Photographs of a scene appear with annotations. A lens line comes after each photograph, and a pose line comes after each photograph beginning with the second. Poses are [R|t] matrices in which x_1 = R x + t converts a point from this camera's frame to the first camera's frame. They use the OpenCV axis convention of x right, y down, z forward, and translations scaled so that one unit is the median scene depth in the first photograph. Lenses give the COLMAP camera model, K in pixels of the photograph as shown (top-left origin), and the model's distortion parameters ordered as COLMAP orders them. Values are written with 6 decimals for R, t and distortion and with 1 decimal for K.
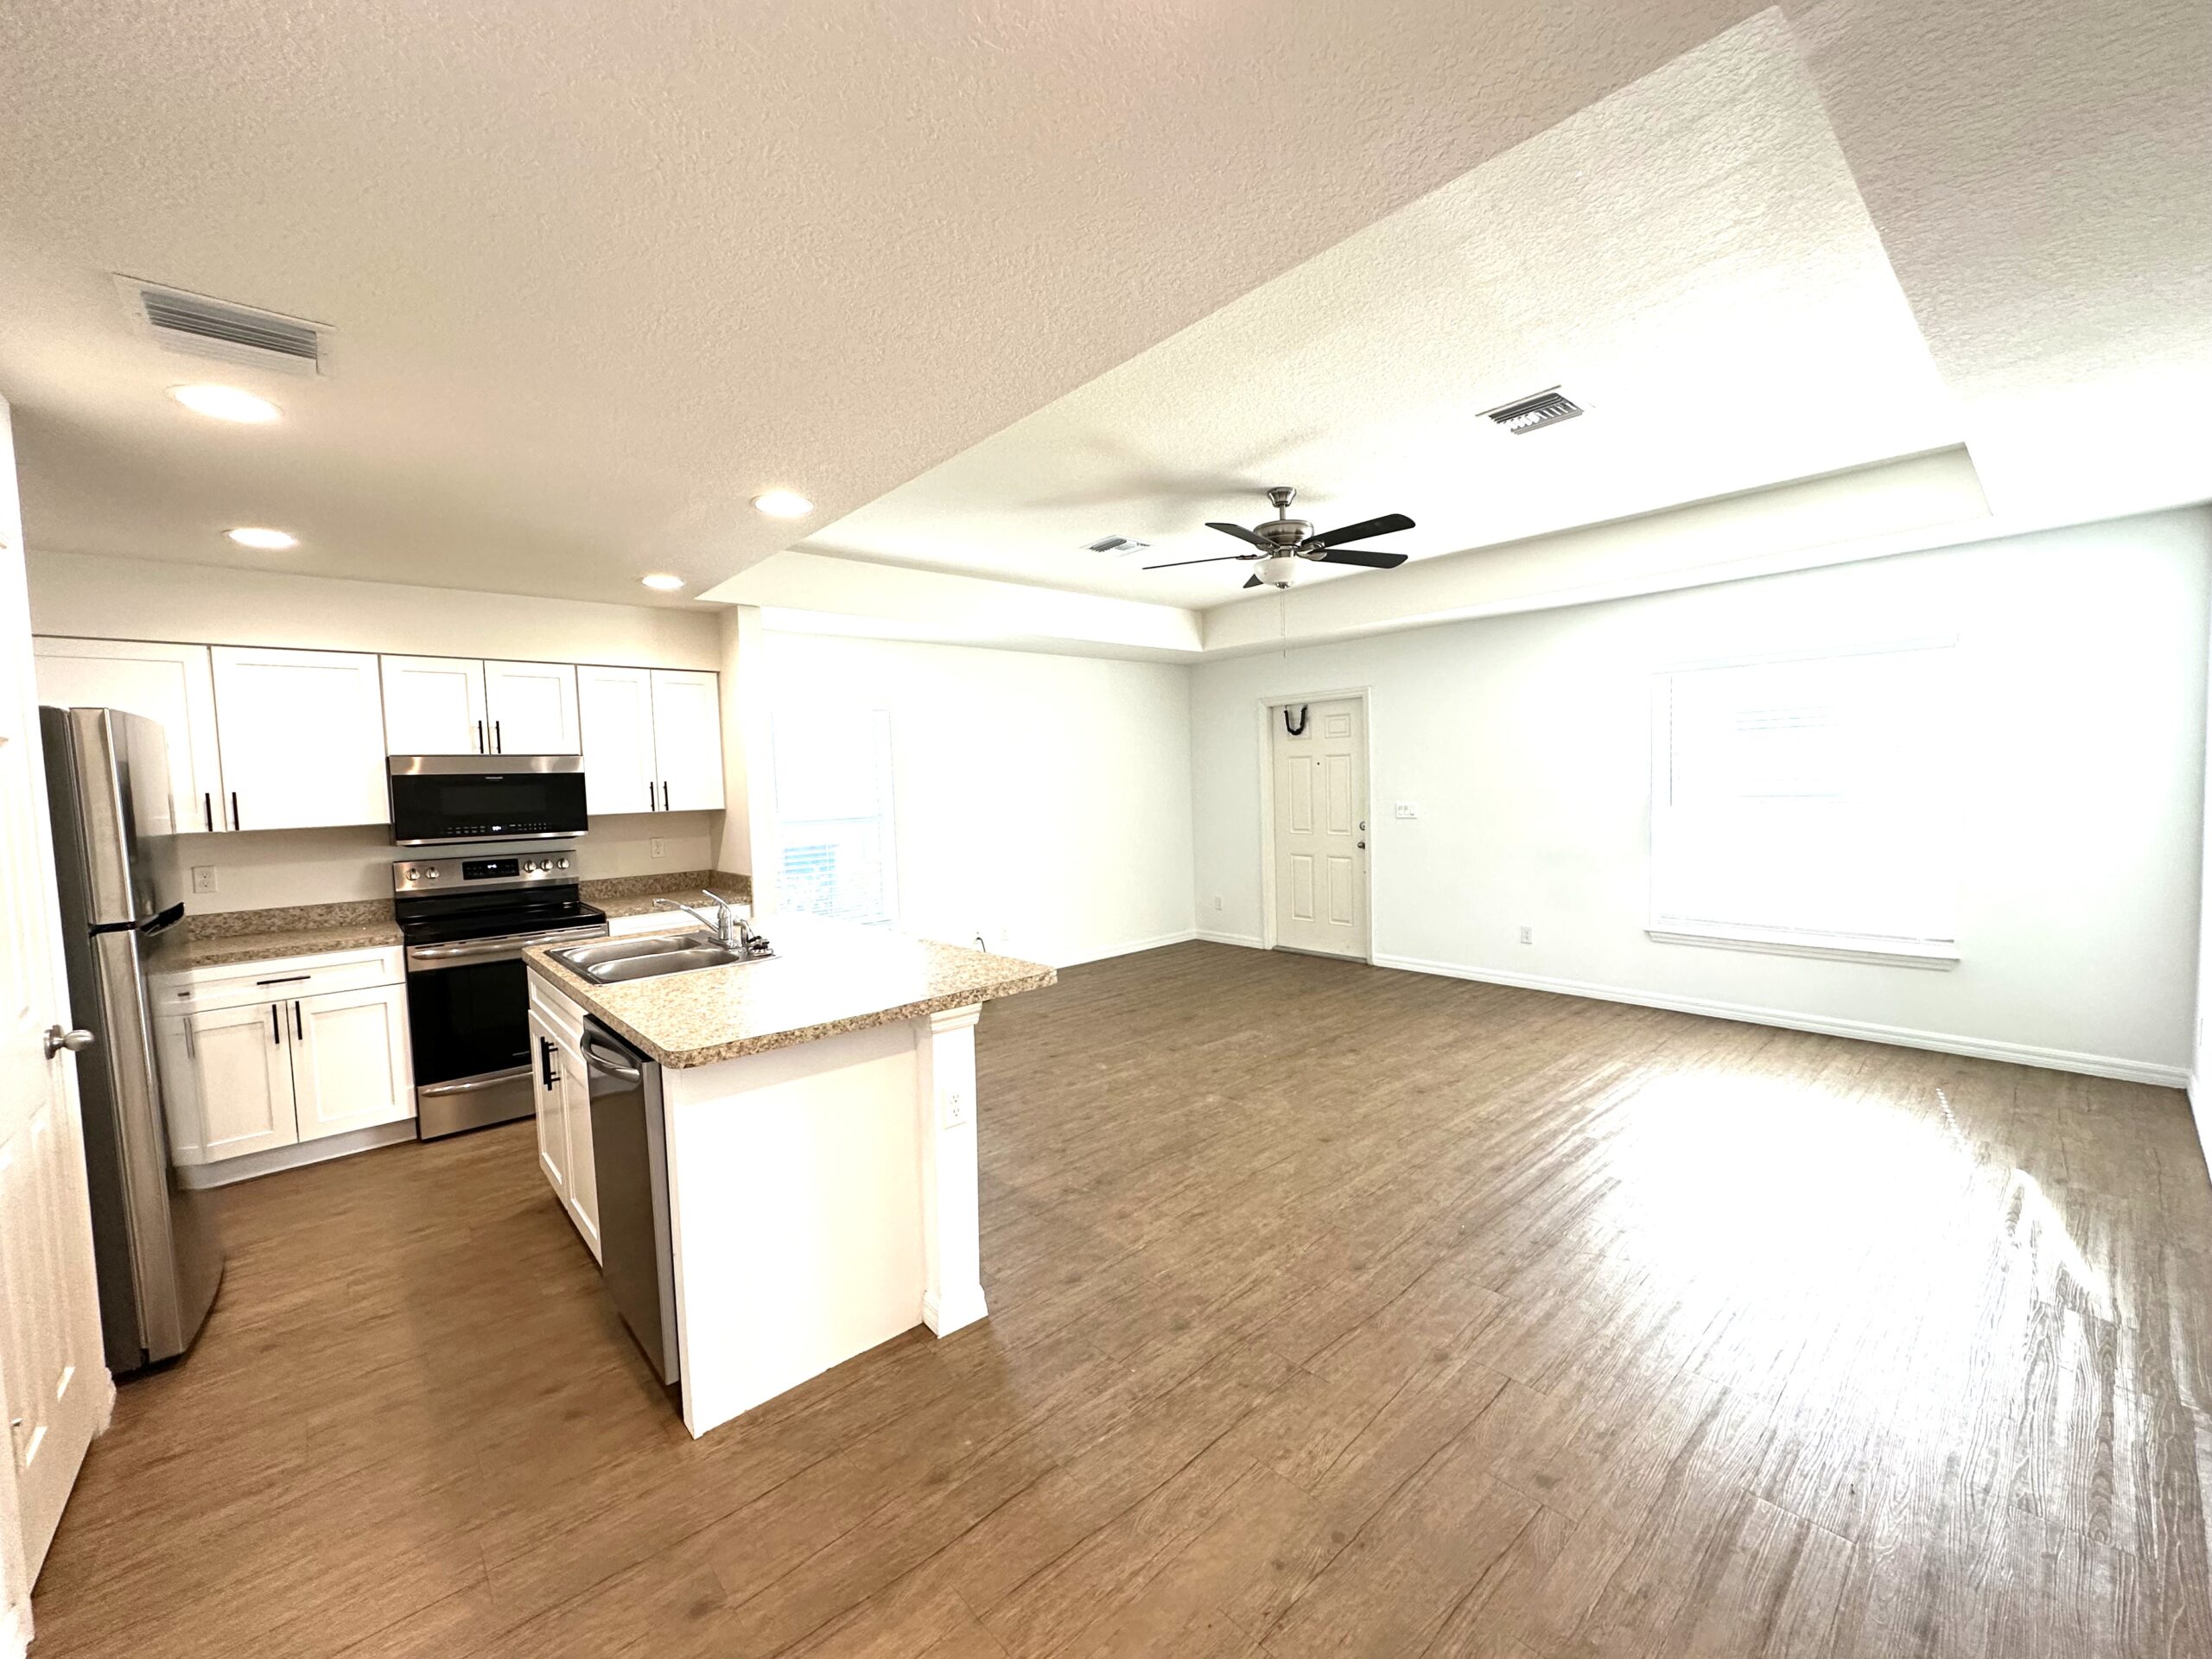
lens RADIAL K [[886.8, 0, 1106.0], [0, 886.8, 829.5], [0, 0, 1]] dist [-0.001411, 0.000049]
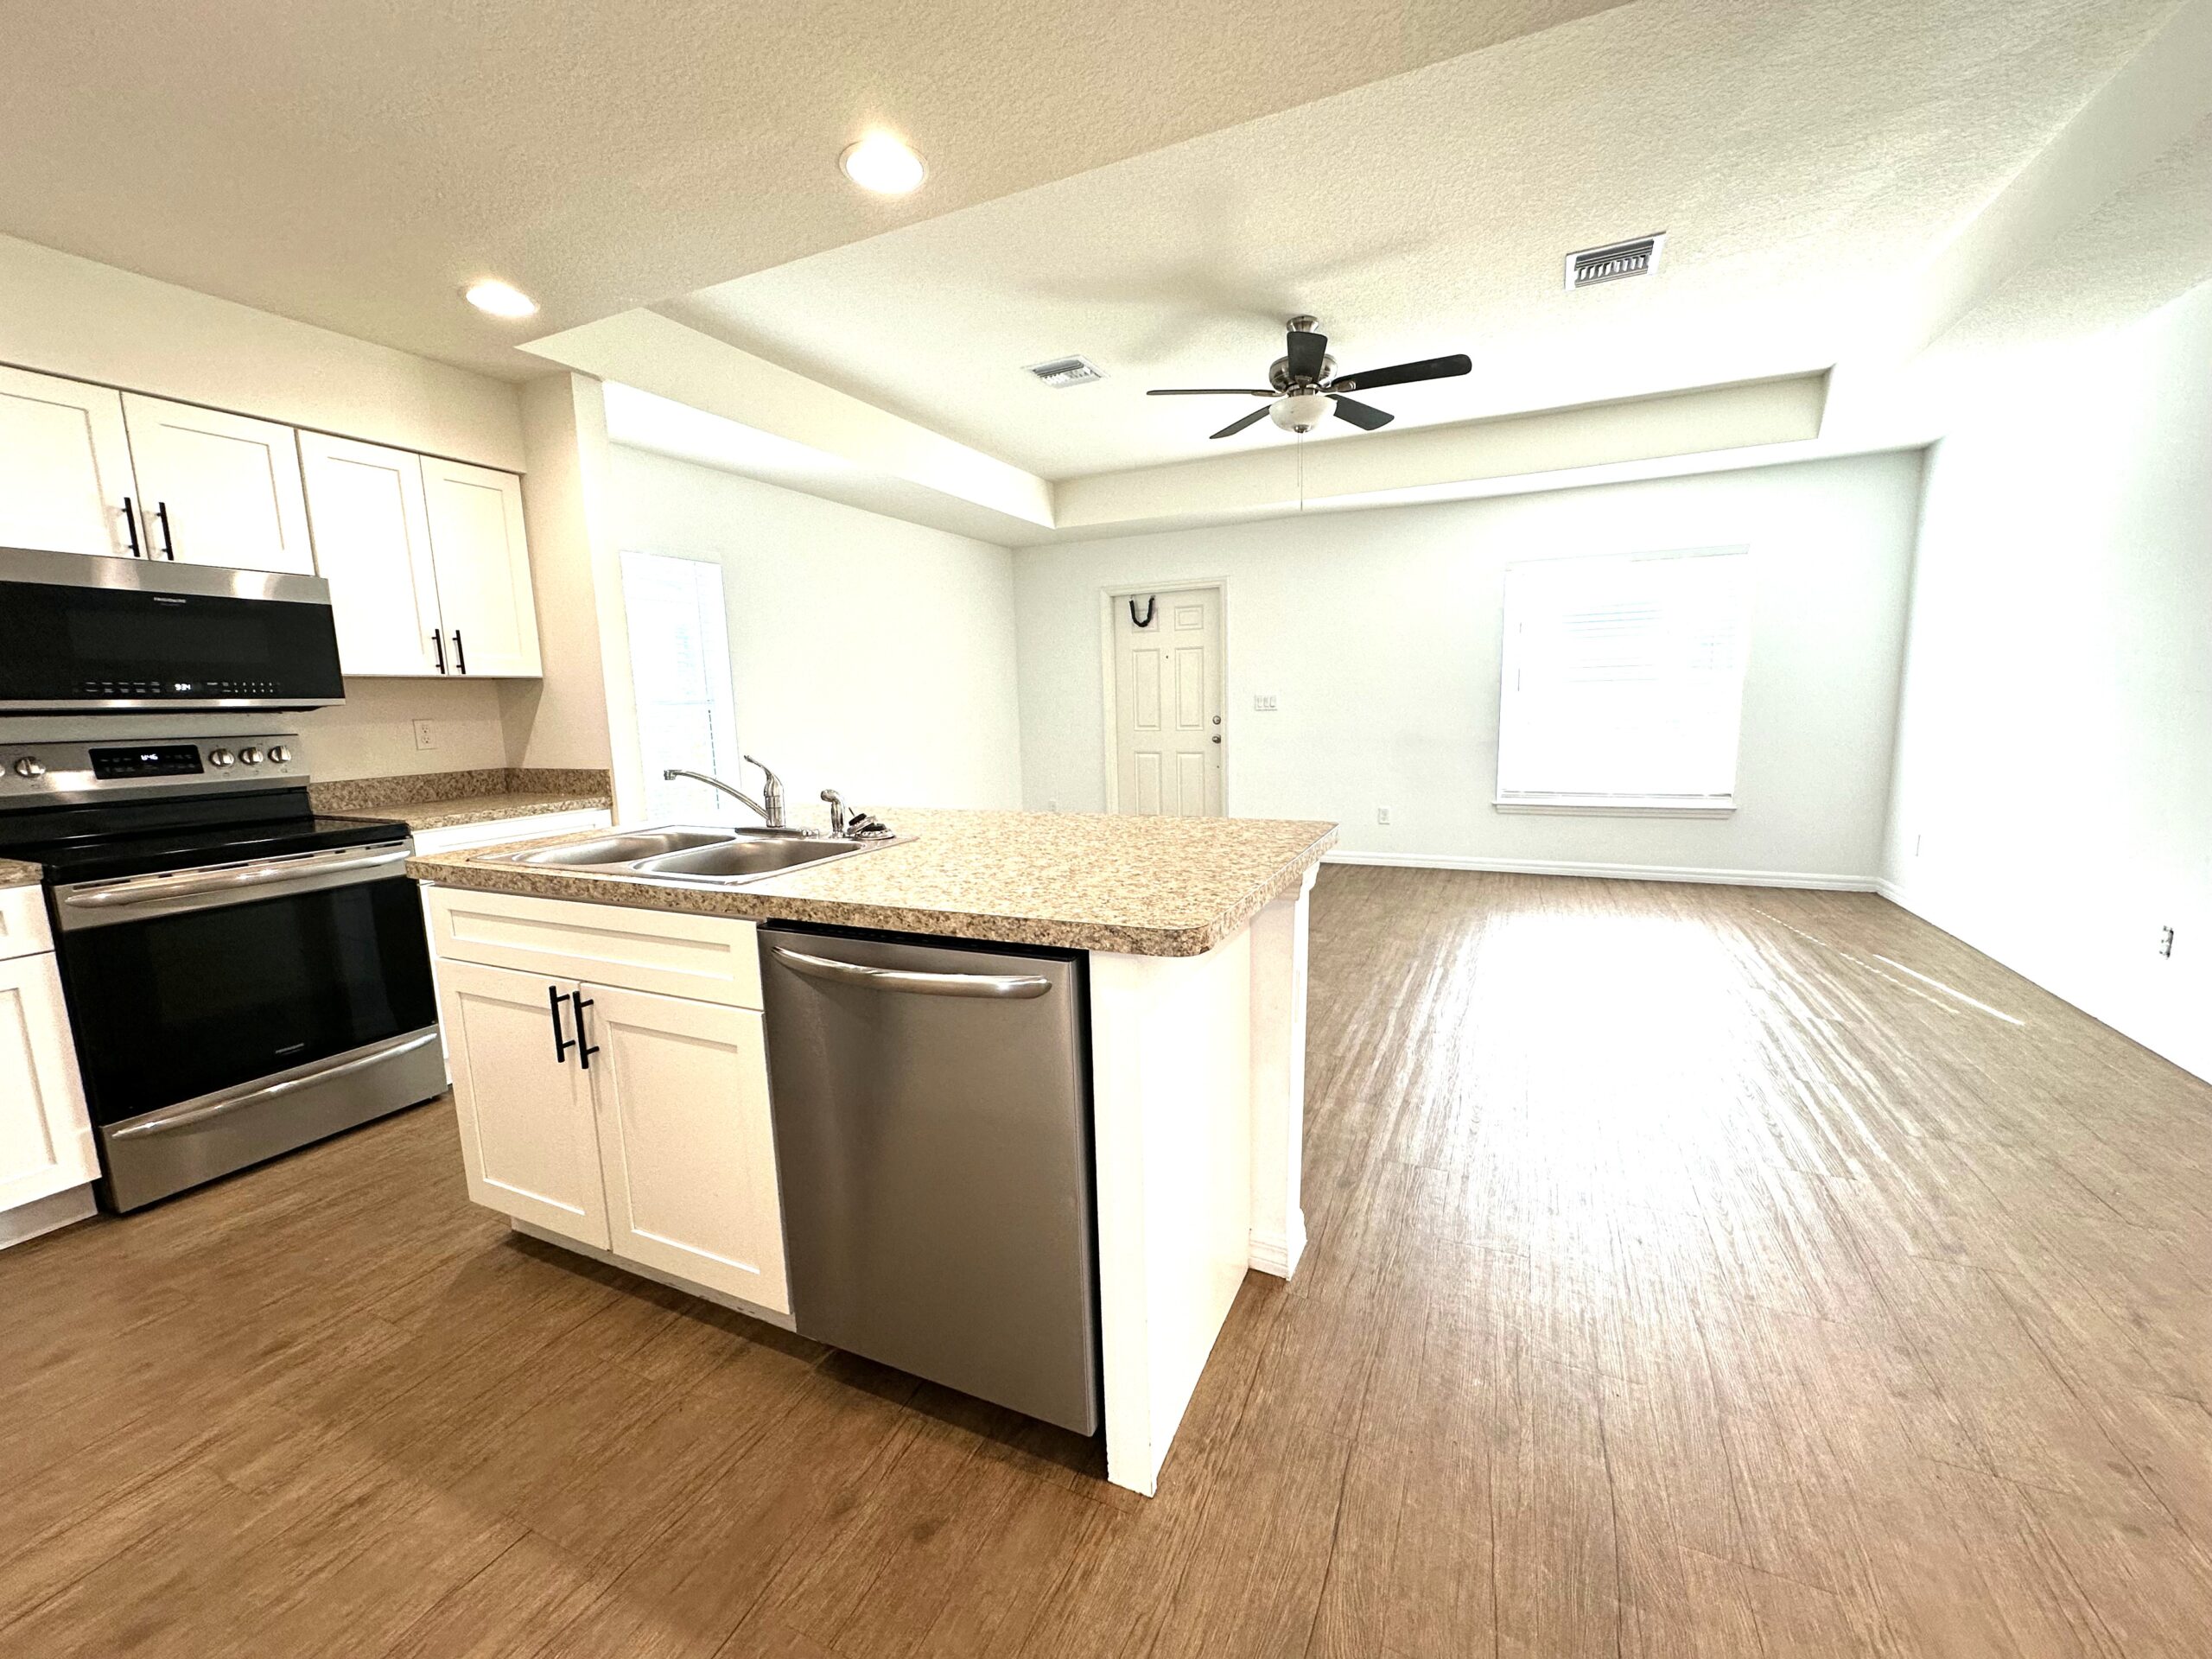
lens RADIAL K [[884.9, 0, 1106.0], [0, 884.9, 829.5], [0, 0, 1]] dist [0.000635, 0.000101]
pose [[0.918573, -0.049766, 0.392105, -0.355036], [0.019307, 0.996507, 0.081247, 0.057358], [-0.394779, -0.067061, 0.916325, 0.203415]]
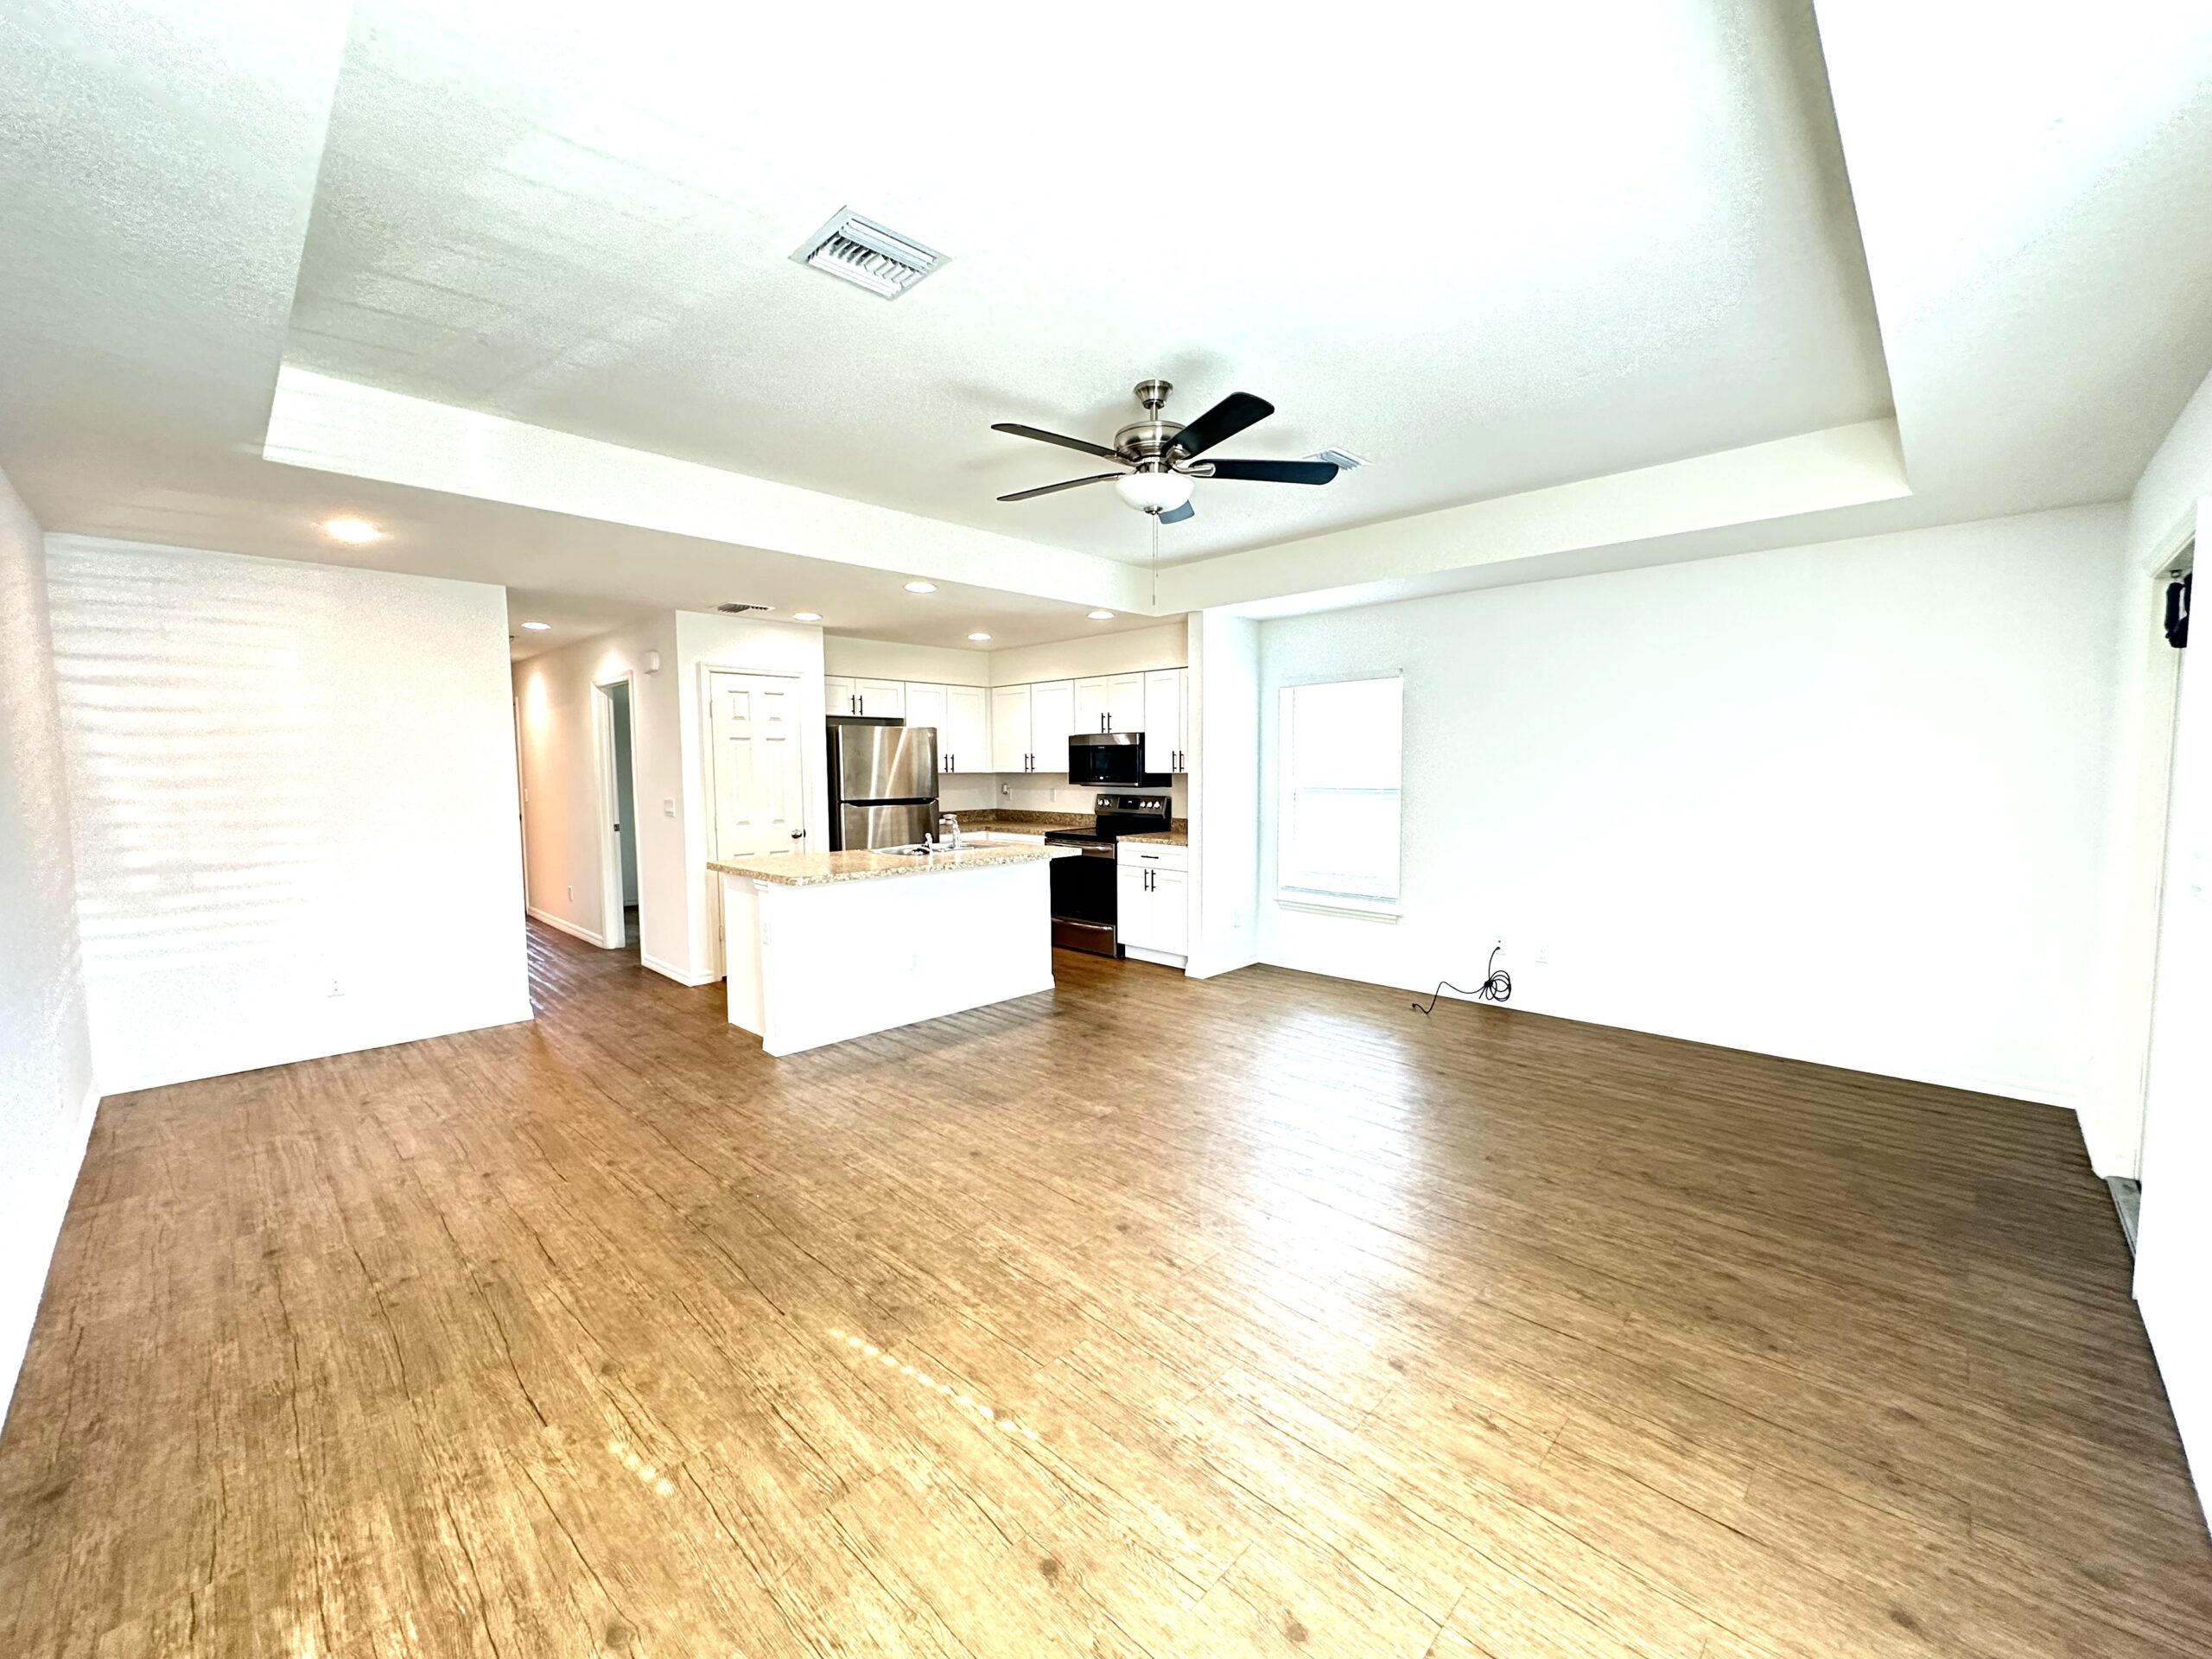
lens RADIAL K [[881.8, 0, 1106.0], [0, 881.8, 829.5], [0, 0, 1]] dist [0.000879, 0.000057]
pose [[0.069247, 0.107757, -0.991763, 0.961527], [-0.053577, 0.993116, 0.104163, -0.077996], [0.996160, 0.045922, 0.074543, 0.887082]]
